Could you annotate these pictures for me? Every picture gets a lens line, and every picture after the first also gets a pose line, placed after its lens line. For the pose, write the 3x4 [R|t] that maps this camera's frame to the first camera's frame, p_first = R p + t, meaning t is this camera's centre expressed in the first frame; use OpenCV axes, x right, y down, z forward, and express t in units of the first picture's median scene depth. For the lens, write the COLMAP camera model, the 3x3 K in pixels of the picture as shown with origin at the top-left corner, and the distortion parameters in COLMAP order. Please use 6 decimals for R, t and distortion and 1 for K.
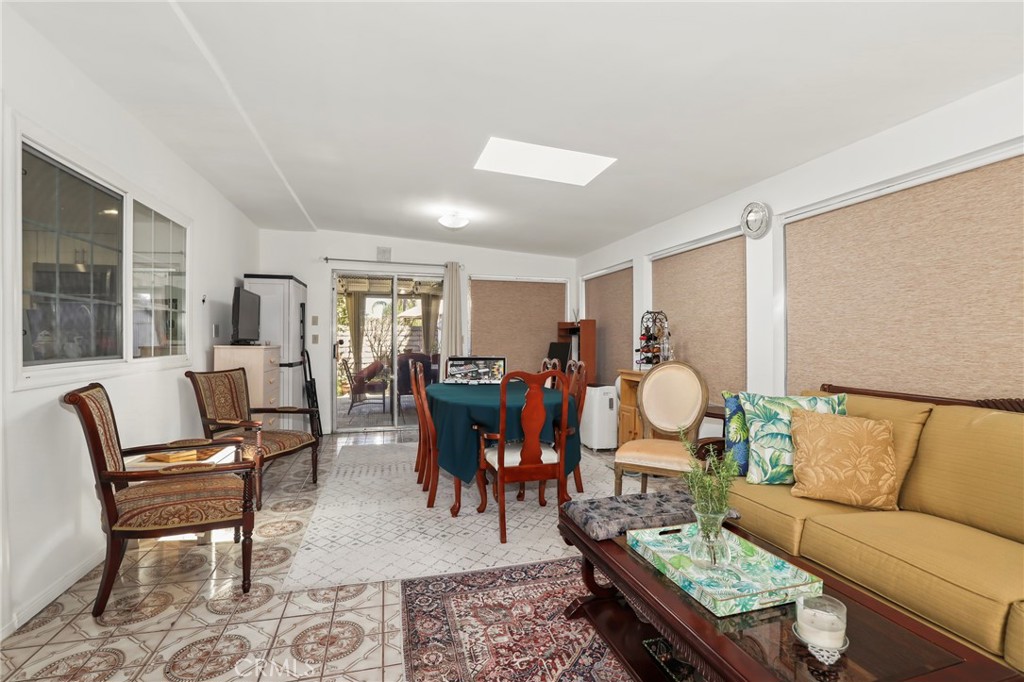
lens RADIAL K [[472.0, 0, 519.6], [0, 472.0, 342.4], [0, 0, 1]] dist [-0.029695, 0.001974]
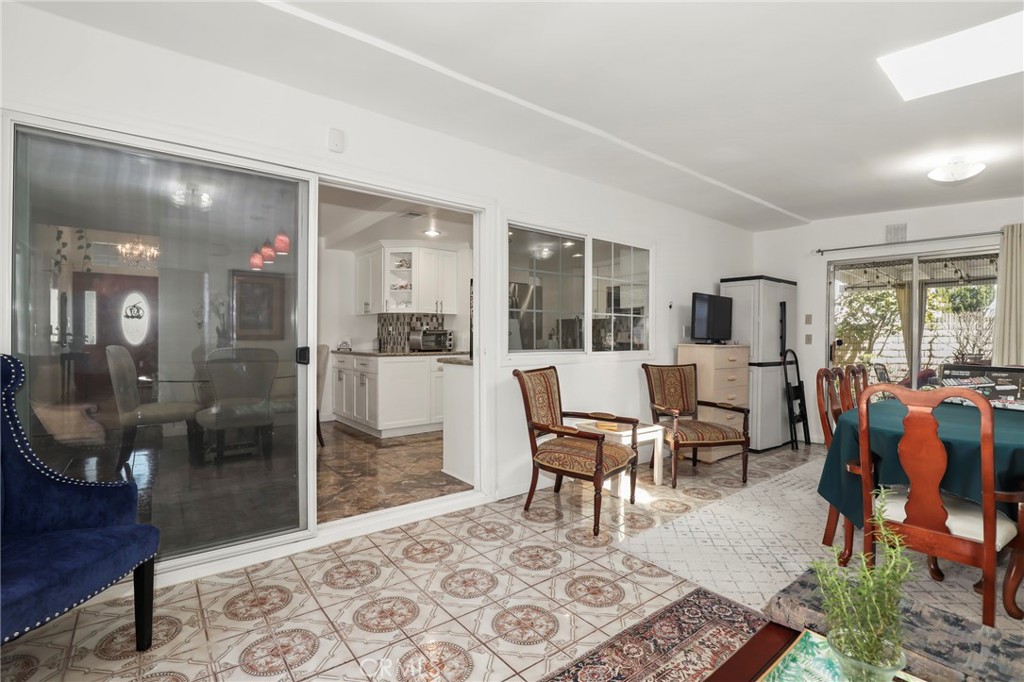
lens RADIAL K [[472.0, 0, 519.4], [0, 472.0, 342.4], [0, 0, 1]] dist [-0.029695, 0.001974]
pose [[0.391699, 0.008579, -0.920054, 0.413493], [-0.010596, 0.999932, 0.004813, 0.002346], [0.920033, 0.007863, 0.391763, 0.236714]]
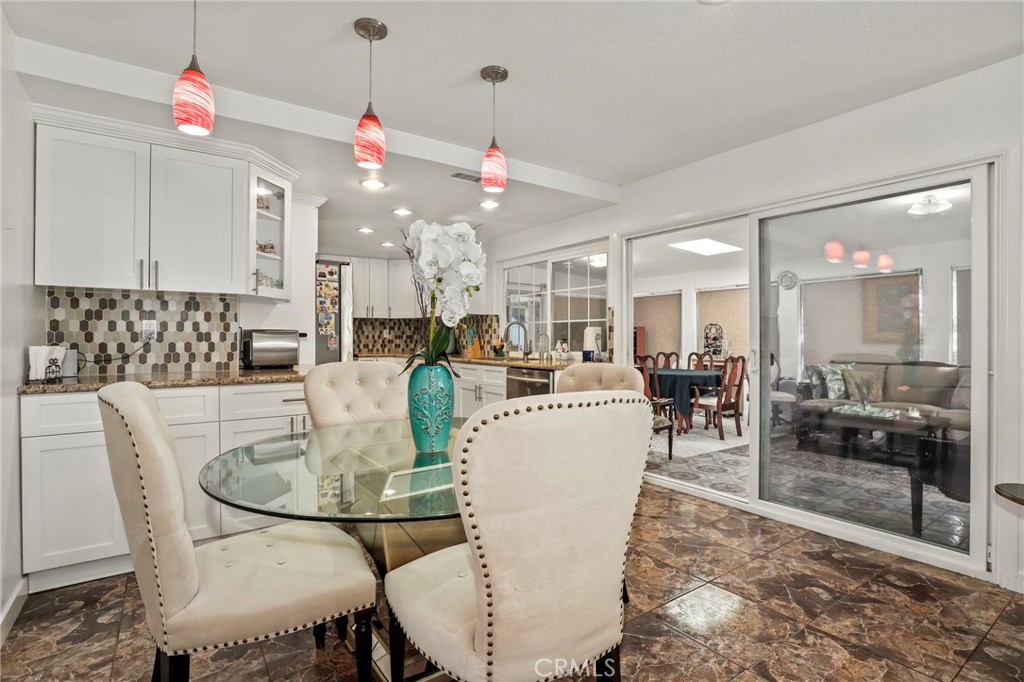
lens RADIAL K [[512.6, 0, 521.6], [0, 512.6, 337.4], [0, 0, 1]] dist [0.000622, 0.000044]
pose [[0.944213, -0.002258, 0.329326, -0.569444], [0.002898, 0.999995, -0.001453, -0.008137], [-0.329321, 0.002327, 0.944215, -0.301976]]
